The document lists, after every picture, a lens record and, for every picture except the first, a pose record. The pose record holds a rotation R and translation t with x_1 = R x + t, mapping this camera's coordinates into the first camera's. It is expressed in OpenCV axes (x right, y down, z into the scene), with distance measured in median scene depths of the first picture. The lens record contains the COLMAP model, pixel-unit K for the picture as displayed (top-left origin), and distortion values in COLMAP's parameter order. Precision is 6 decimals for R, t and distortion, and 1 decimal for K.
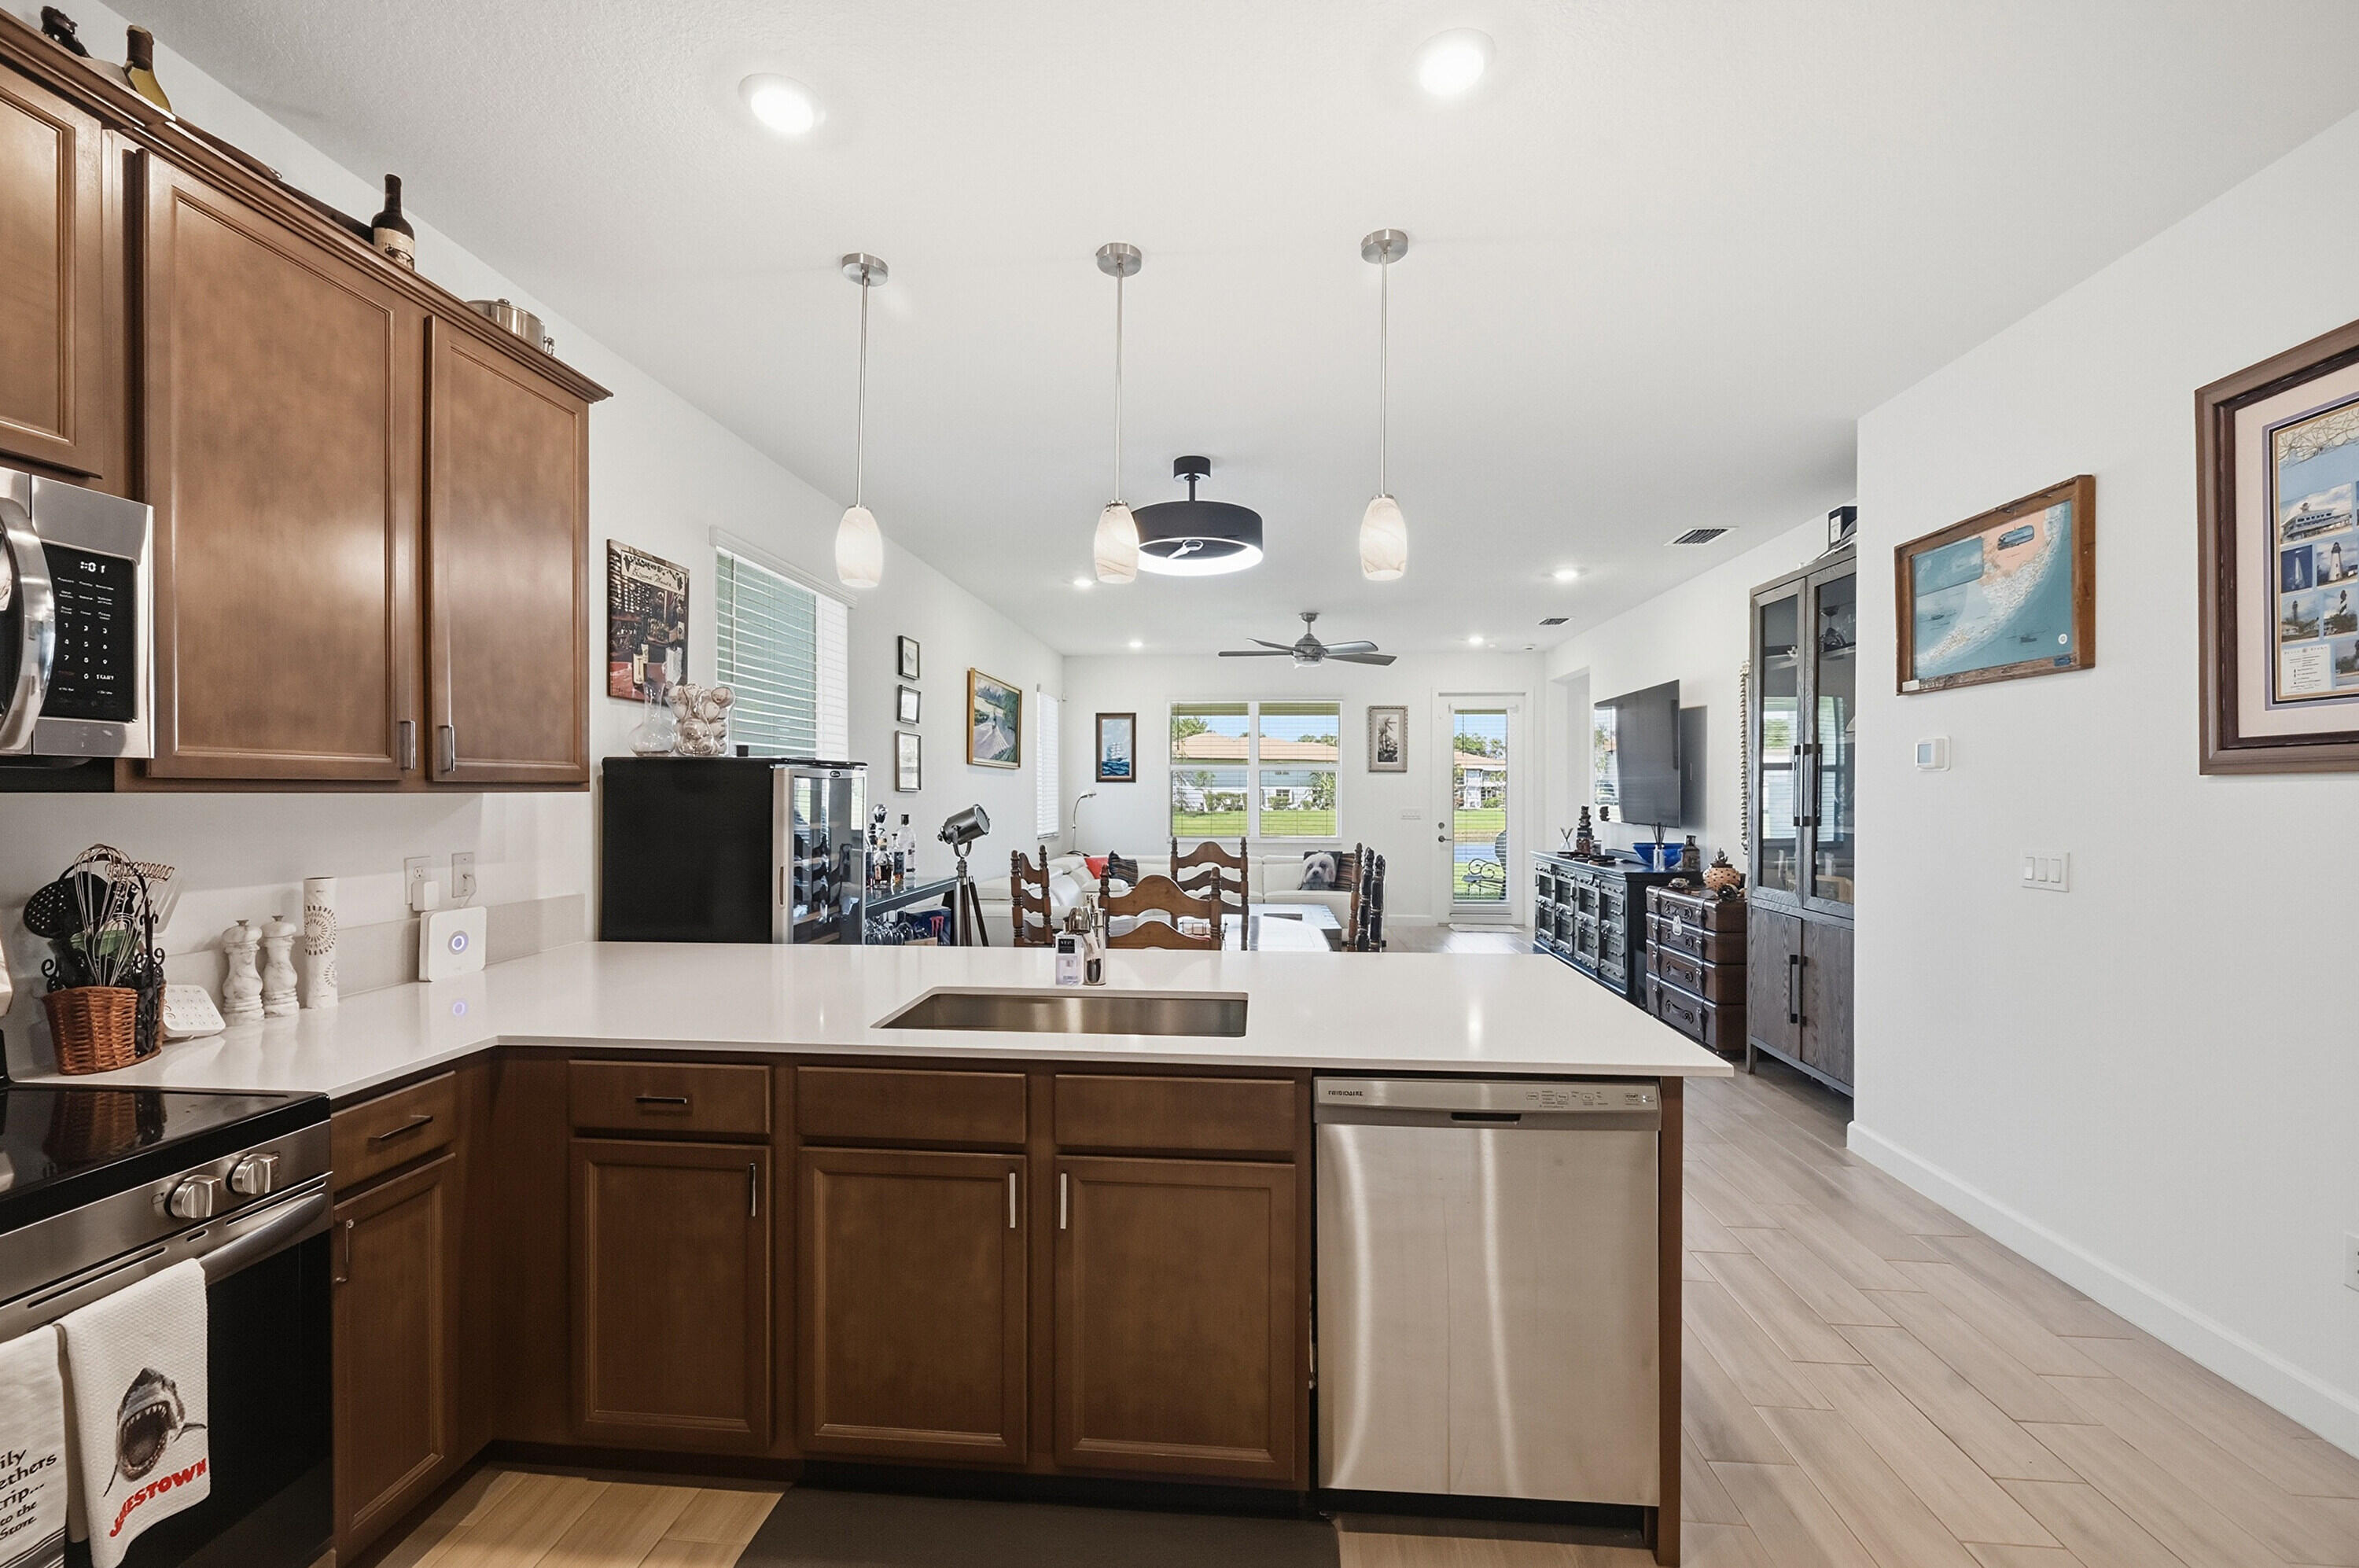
lens RADIAL K [[952.3, 0, 1186.1], [0, 952.3, 793.1], [0, 0, 1]] dist [0.000545, -0.000486]
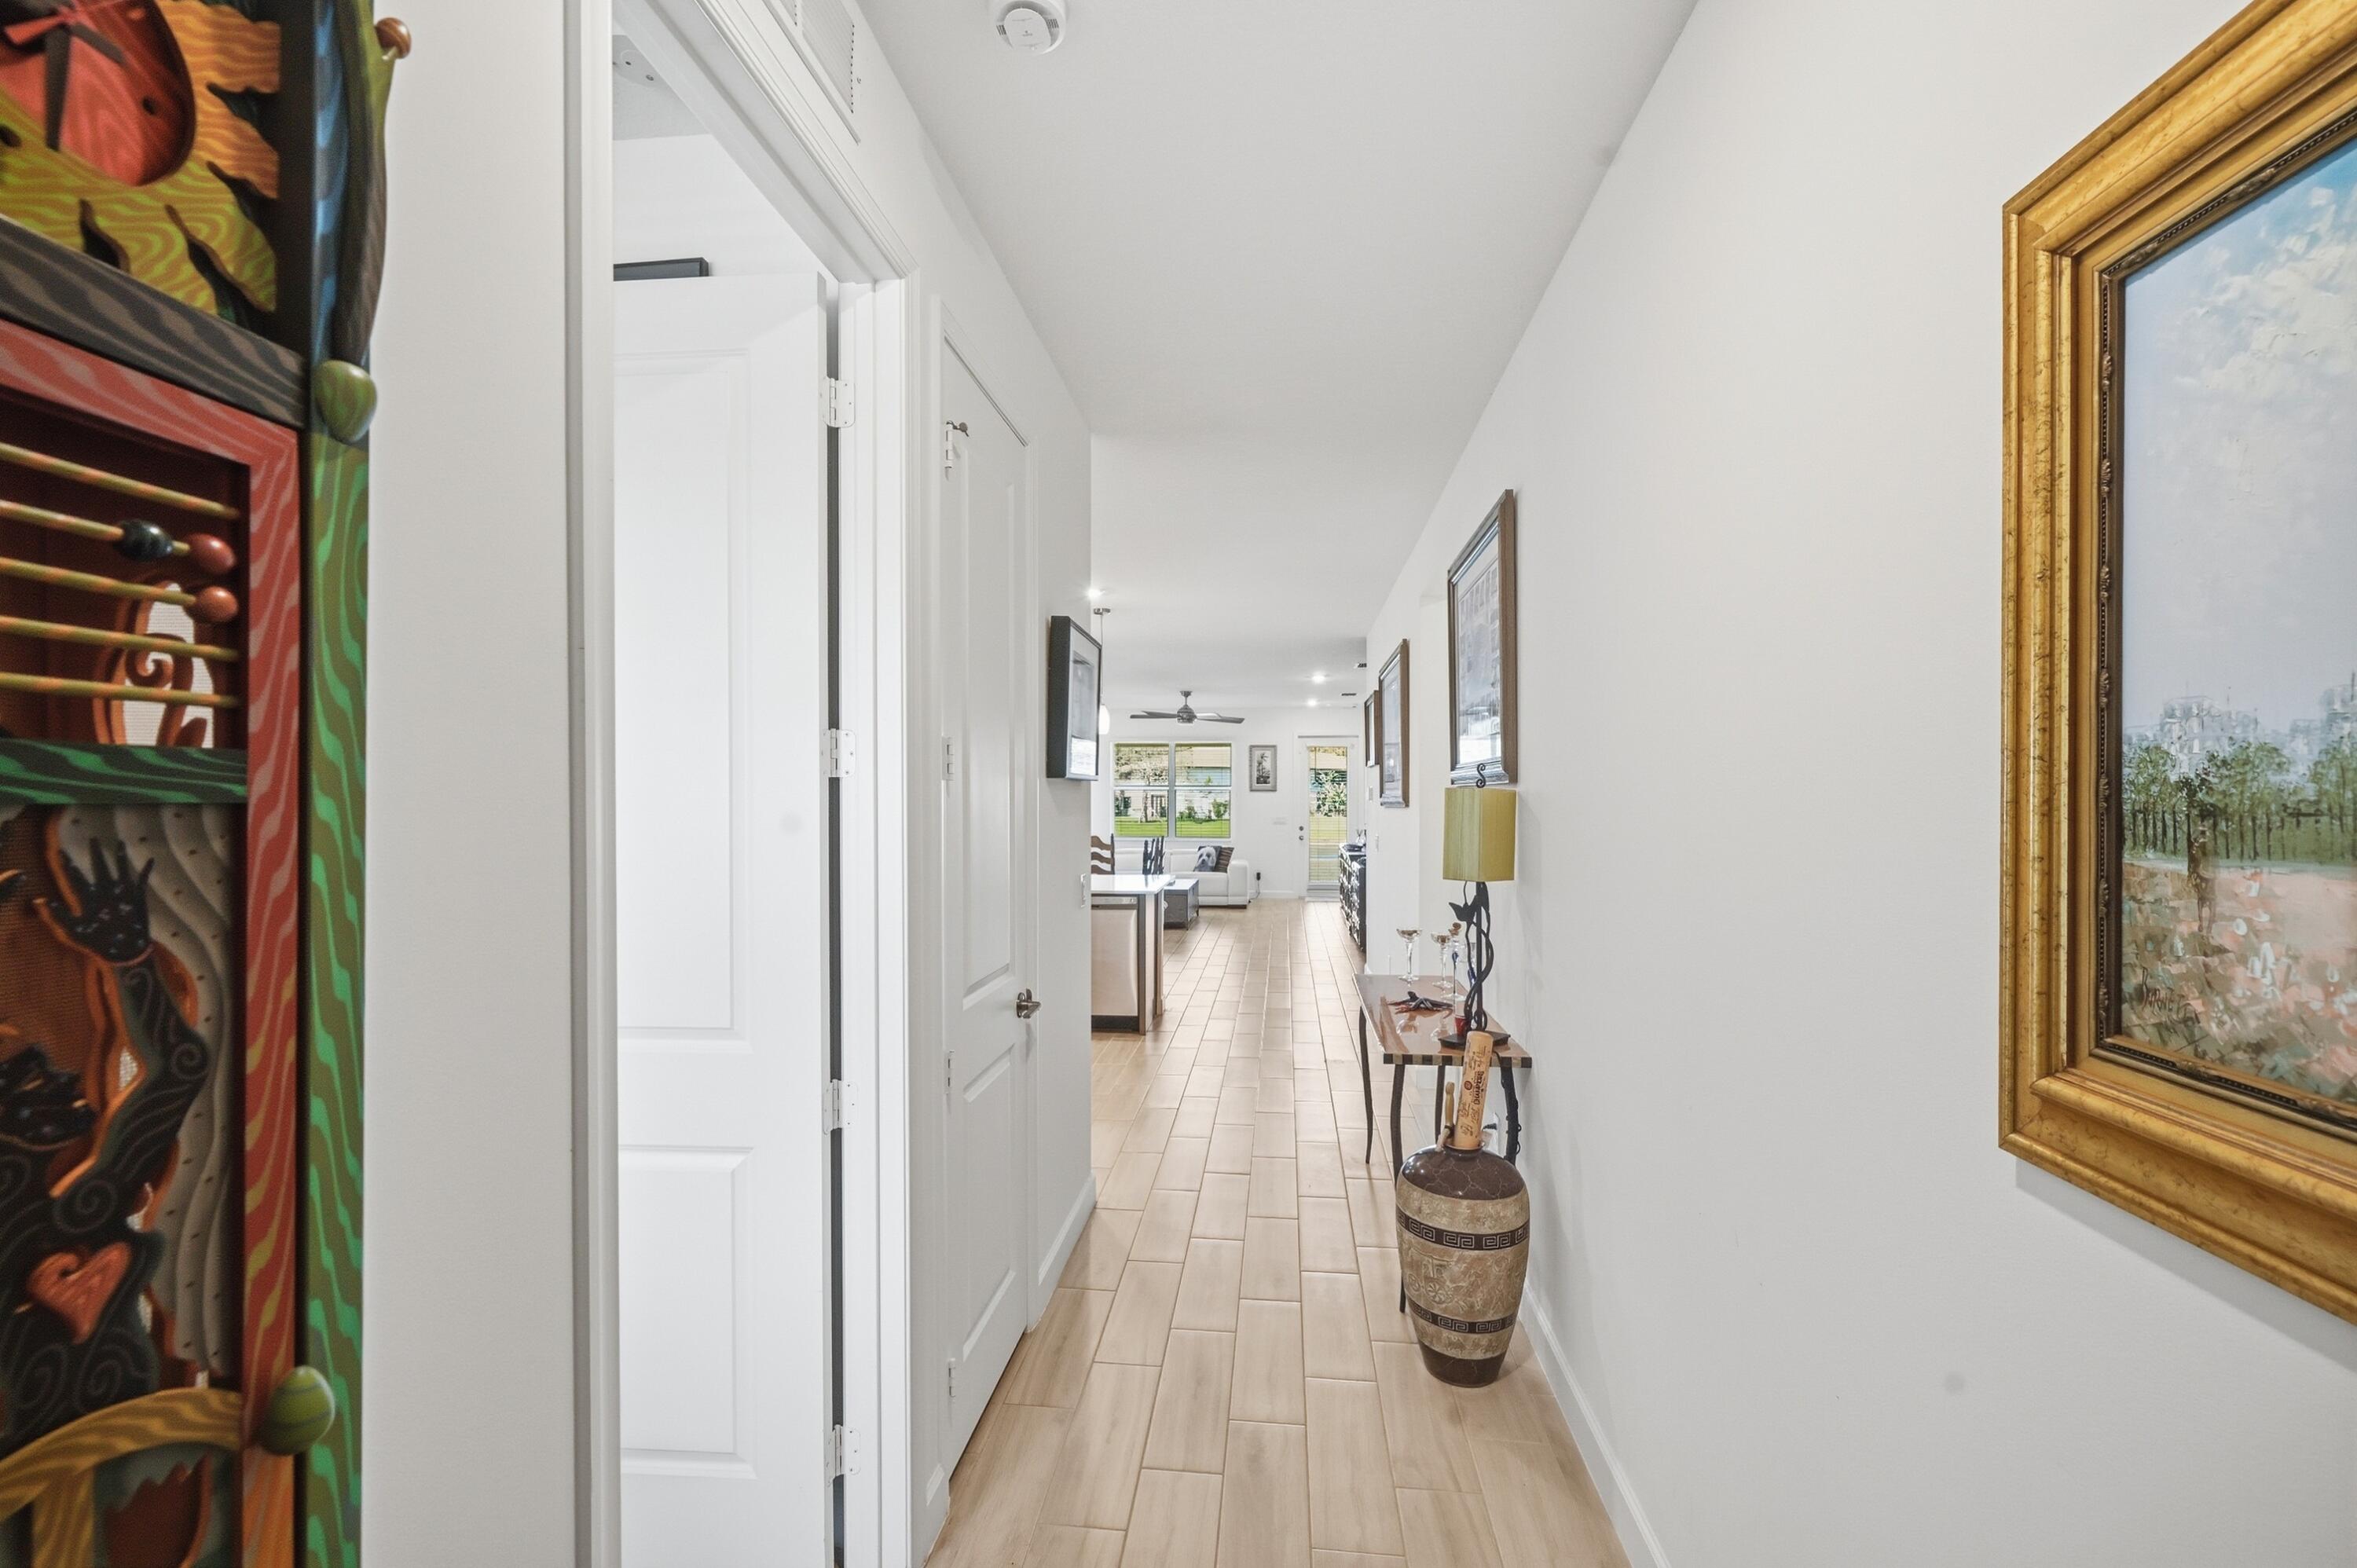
lens RADIAL K [[951.5, 0, 1185.1], [0, 951.5, 793.1], [0, 0, 1]] dist [0.000545, -0.000486]
pose [[0.999659, -0.000806, -0.026092, 0.378339], [0.000630, 0.999977, -0.006744, -0.027304], [0.026097, 0.006726, 0.999637, -1.248600]]
